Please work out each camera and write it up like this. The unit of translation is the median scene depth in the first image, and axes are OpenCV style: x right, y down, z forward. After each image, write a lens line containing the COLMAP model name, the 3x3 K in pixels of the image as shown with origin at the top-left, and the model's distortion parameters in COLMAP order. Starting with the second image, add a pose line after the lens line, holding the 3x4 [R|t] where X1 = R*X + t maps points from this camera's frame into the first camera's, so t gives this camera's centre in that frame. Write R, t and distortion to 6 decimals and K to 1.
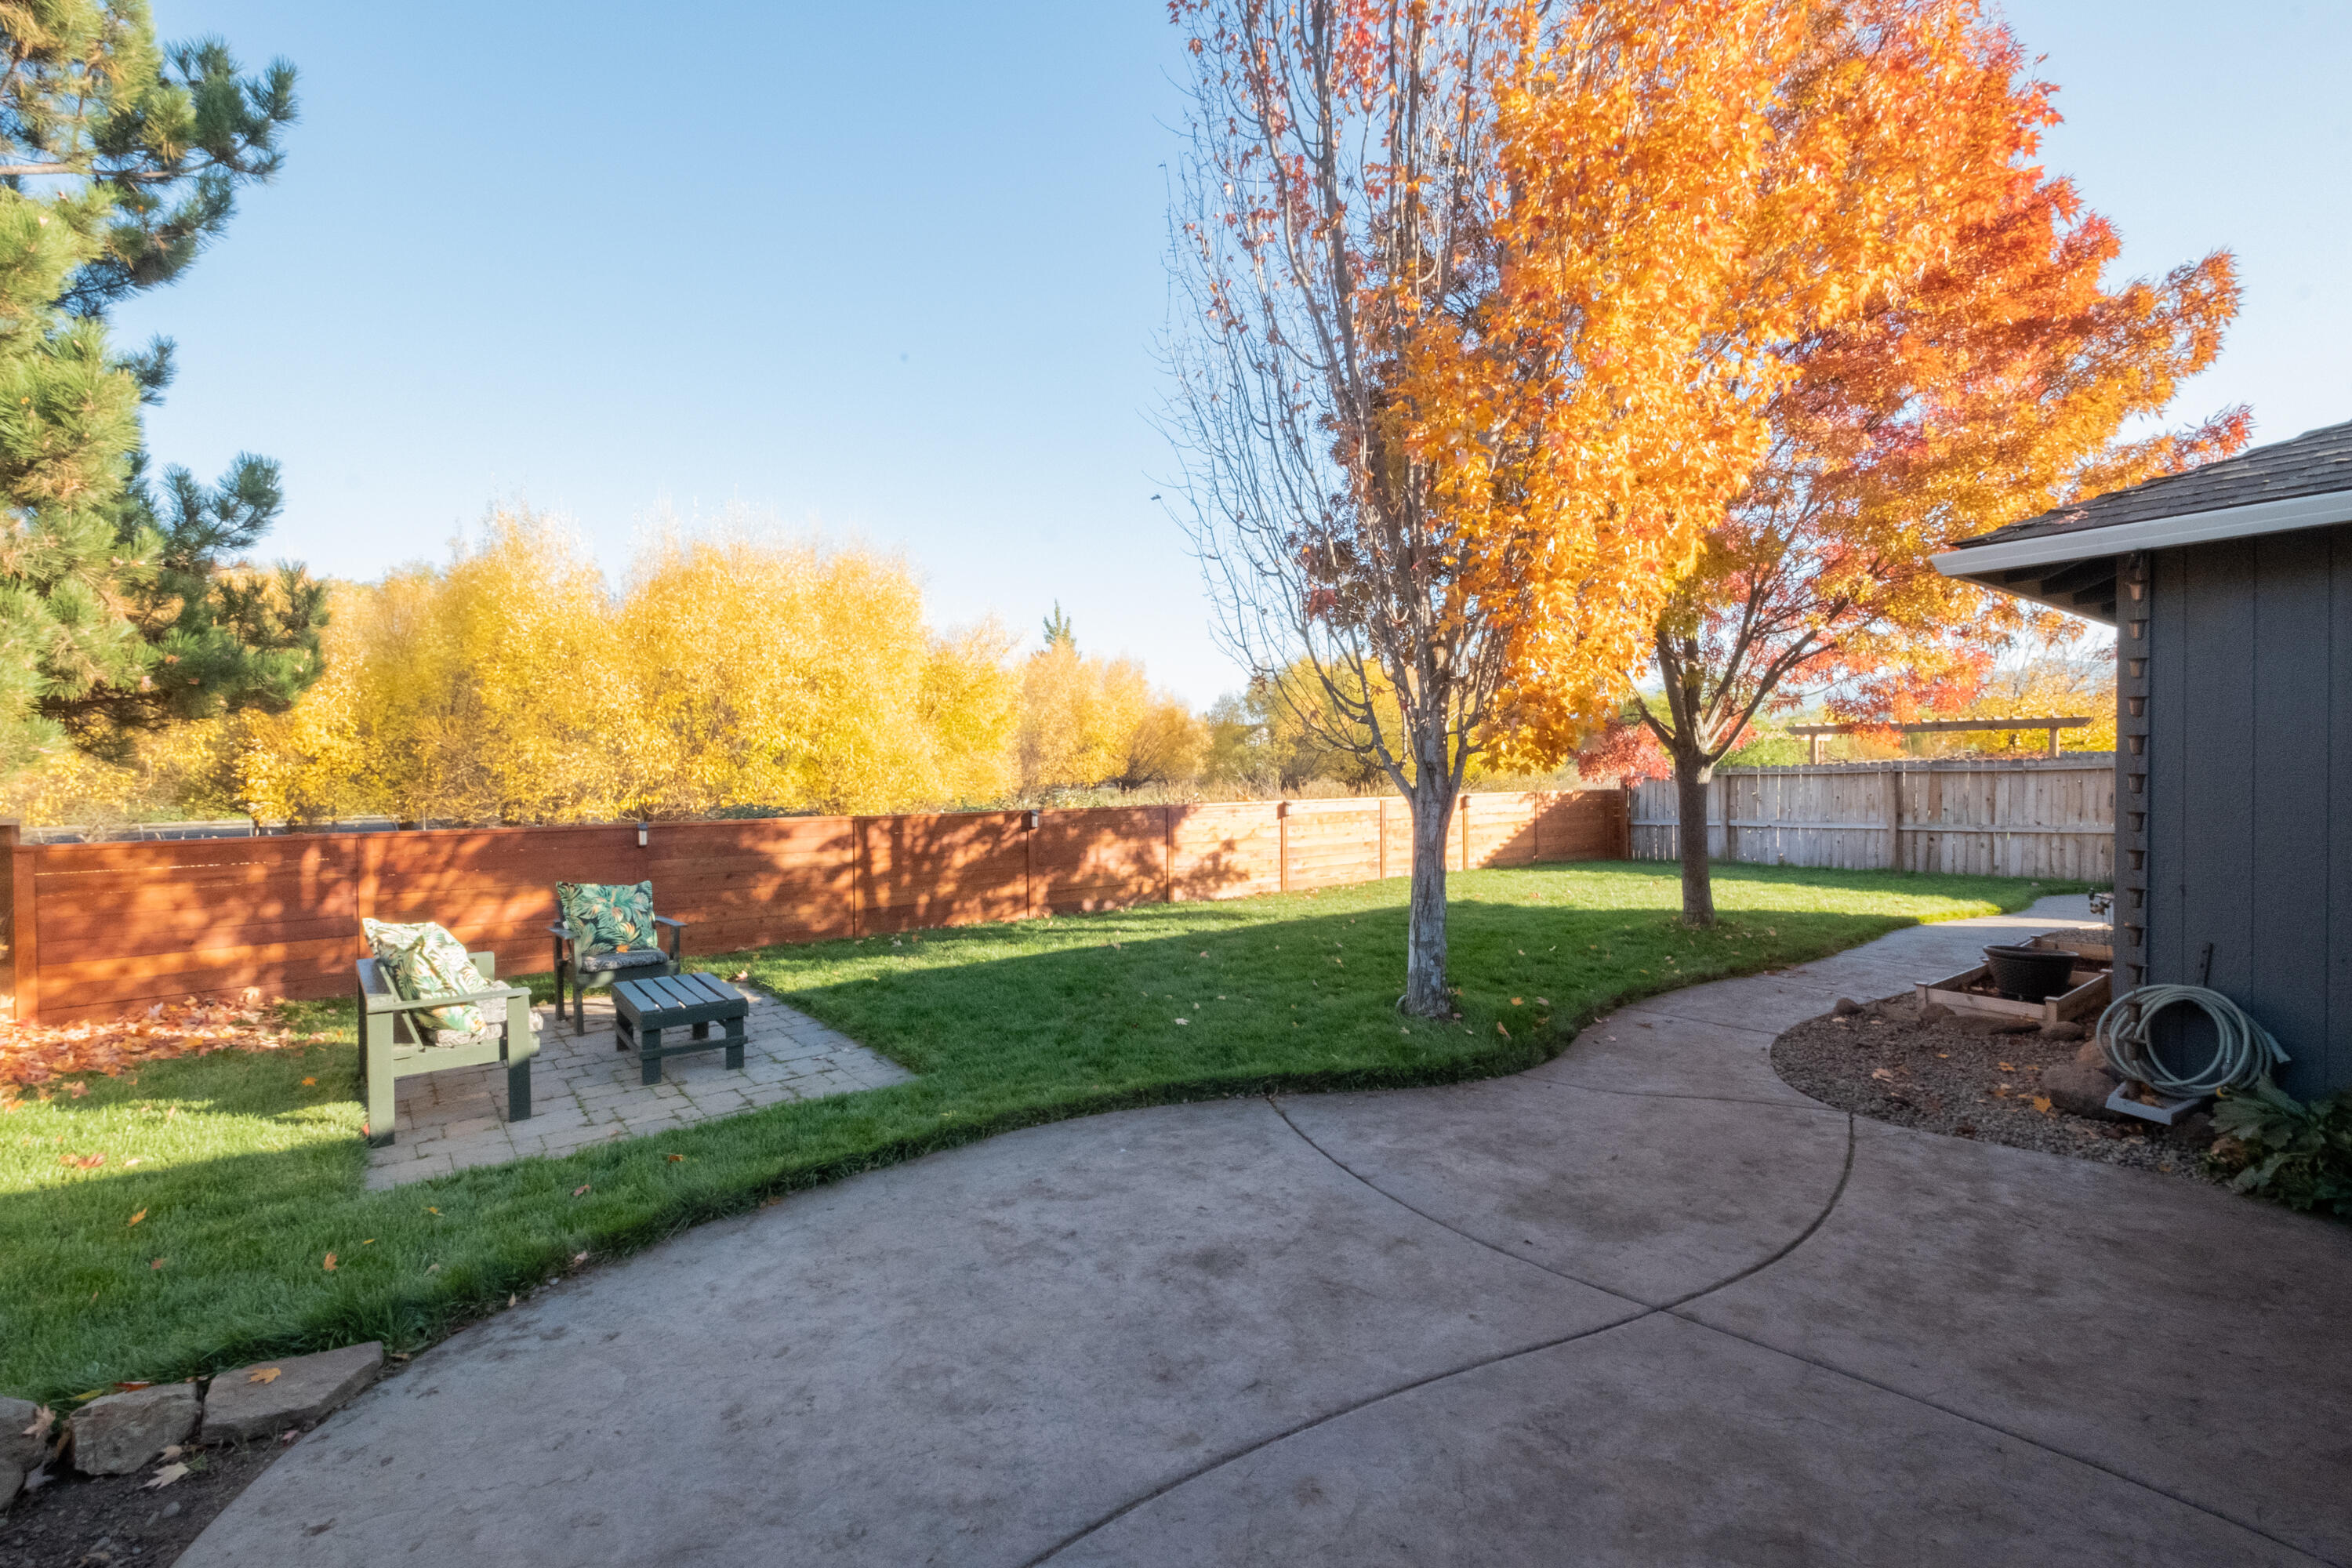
lens RADIAL K [[1009.1, 0, 1161.1], [0, 1009.1, 791.8], [0, 0, 1]] dist [-0.001053, -0.000482]
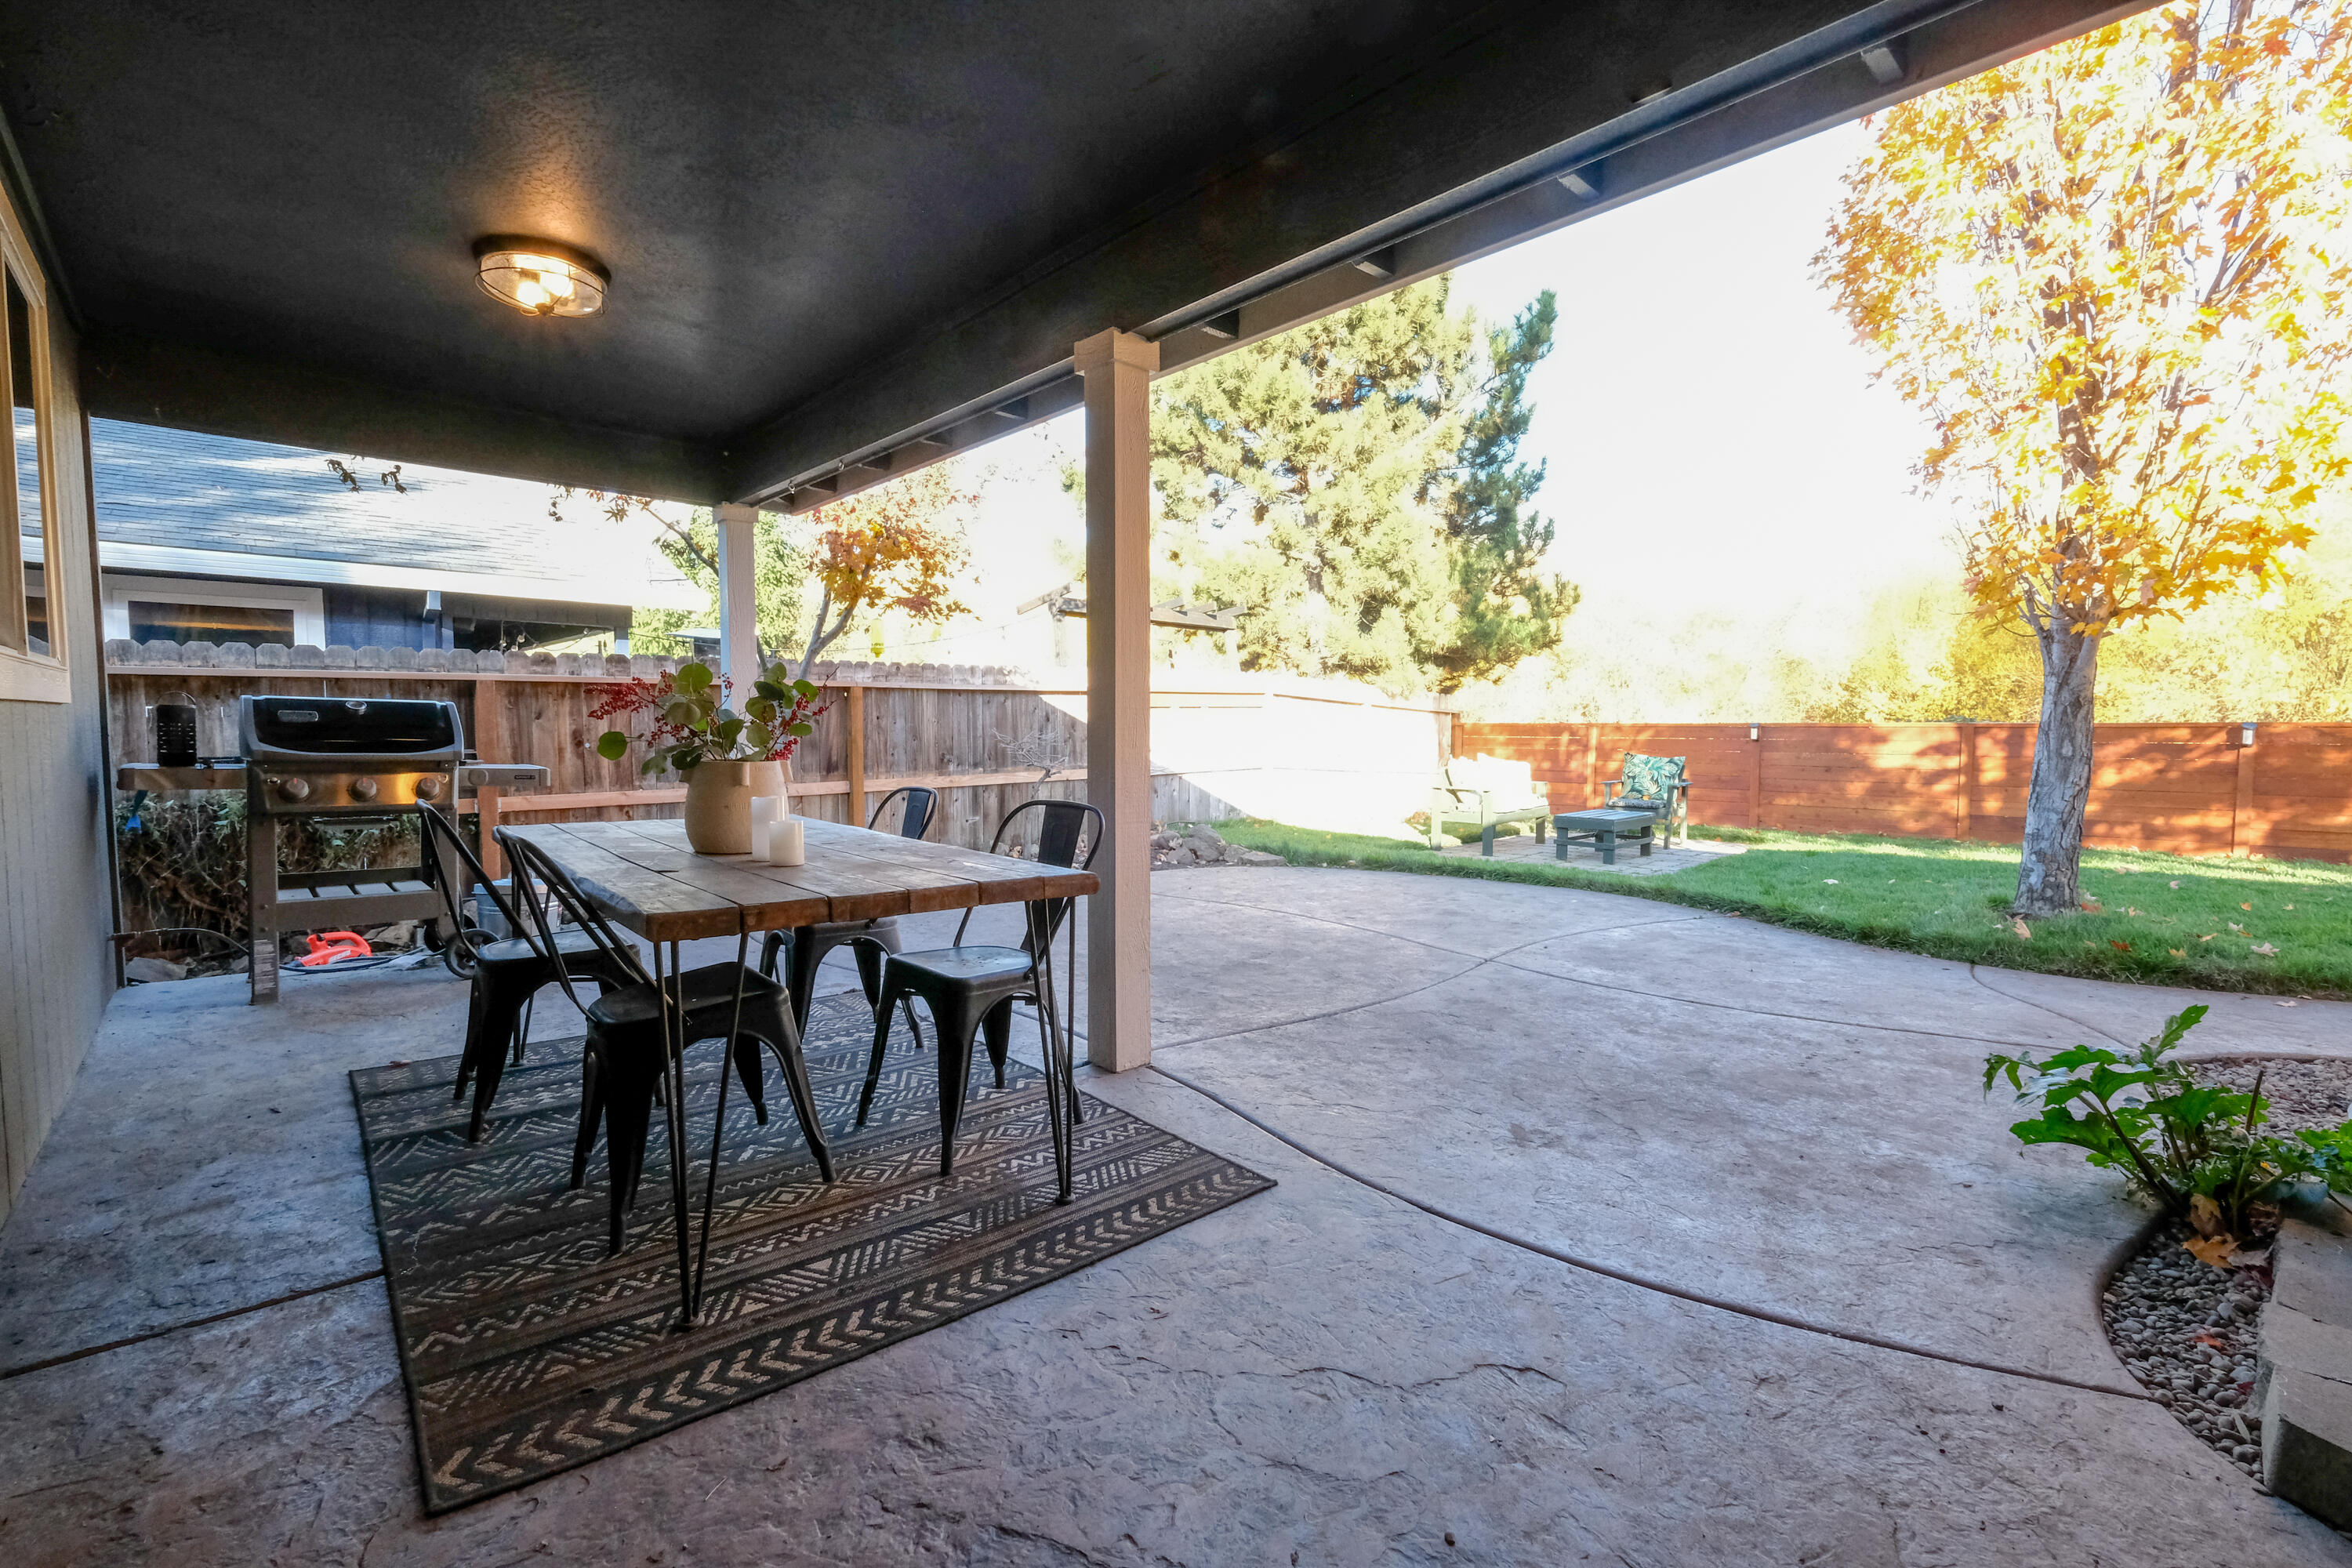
lens RADIAL K [[1009.1, 0, 1175.8], [0, 1009.1, 789.3], [0, 0, 1]] dist [-0.001053, -0.000482]
pose [[0.127010, 0.071902, -0.989292, 0.616912], [-0.023650, 0.997305, 0.069449, 0.038446], [0.991620, 0.014576, 0.128368, 0.084344]]
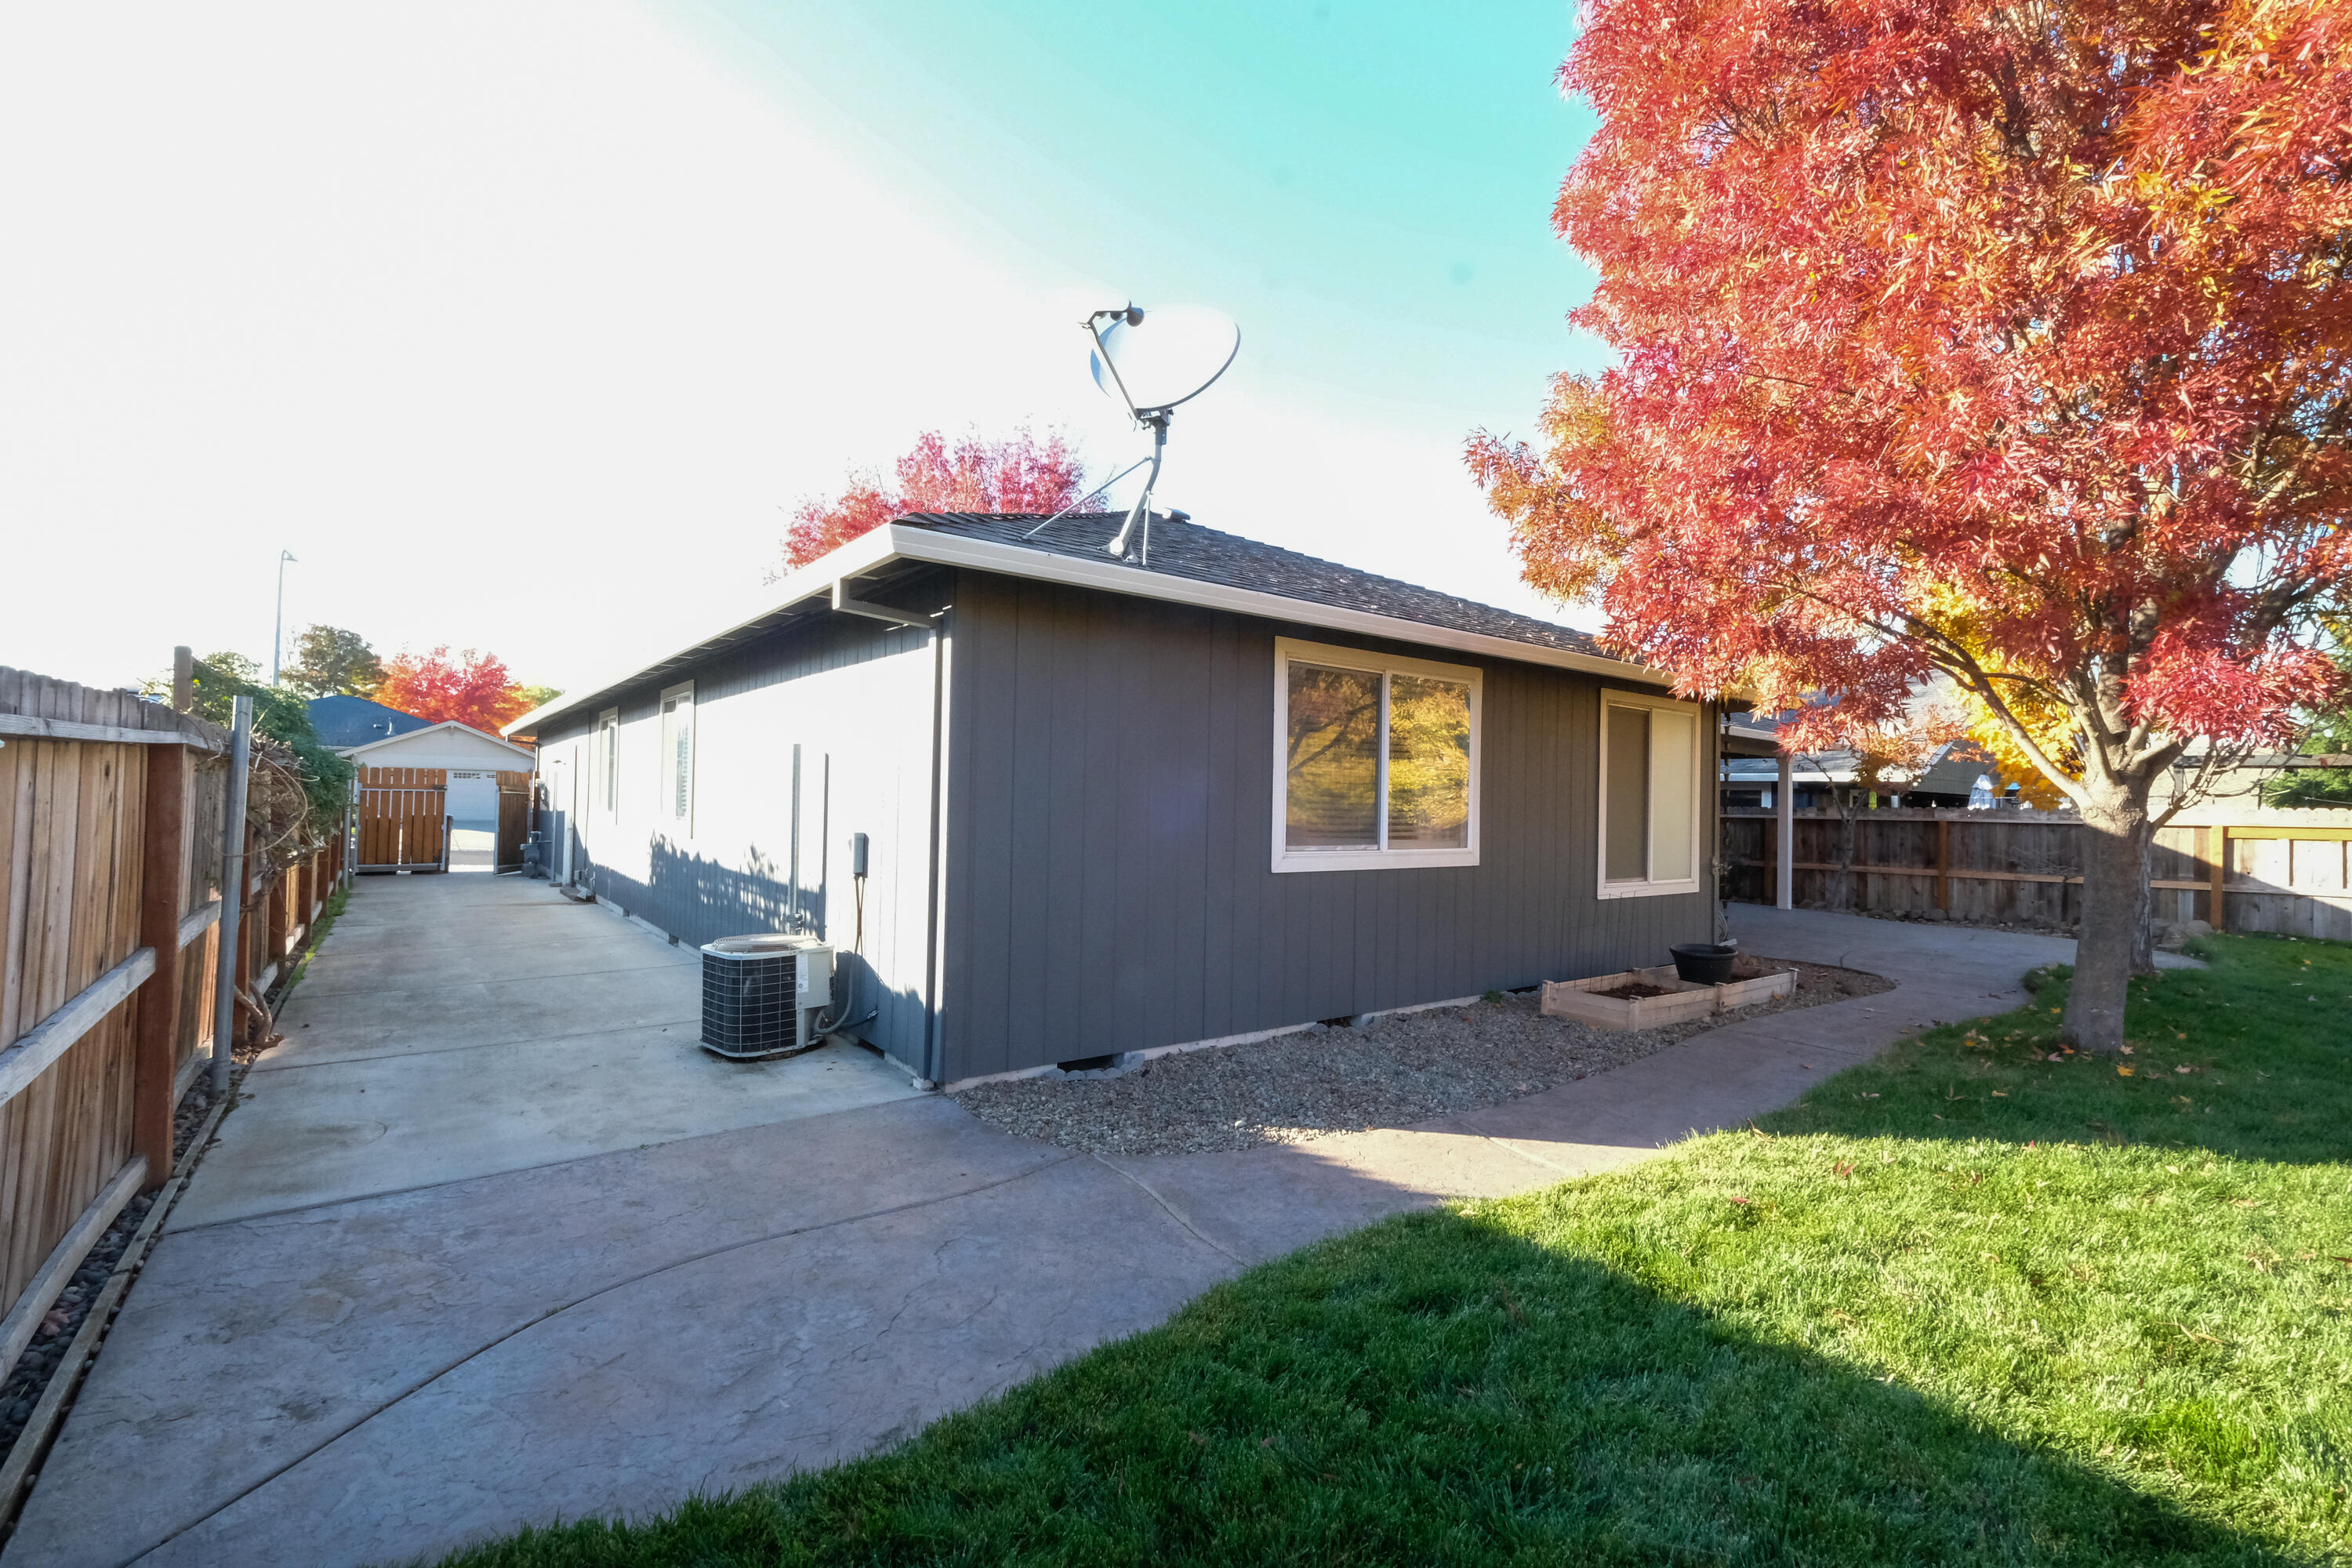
lens RADIAL K [[1009.1, 0, 1172.3], [0, 1009.1, 771.8], [0, 0, 1]] dist [-0.001053, -0.000482]
pose [[-0.999494, -0.014718, -0.028183, 1.011580], [-0.014447, 0.999848, -0.009771, -0.026275], [0.028323, -0.009359, -0.999555, 1.455637]]
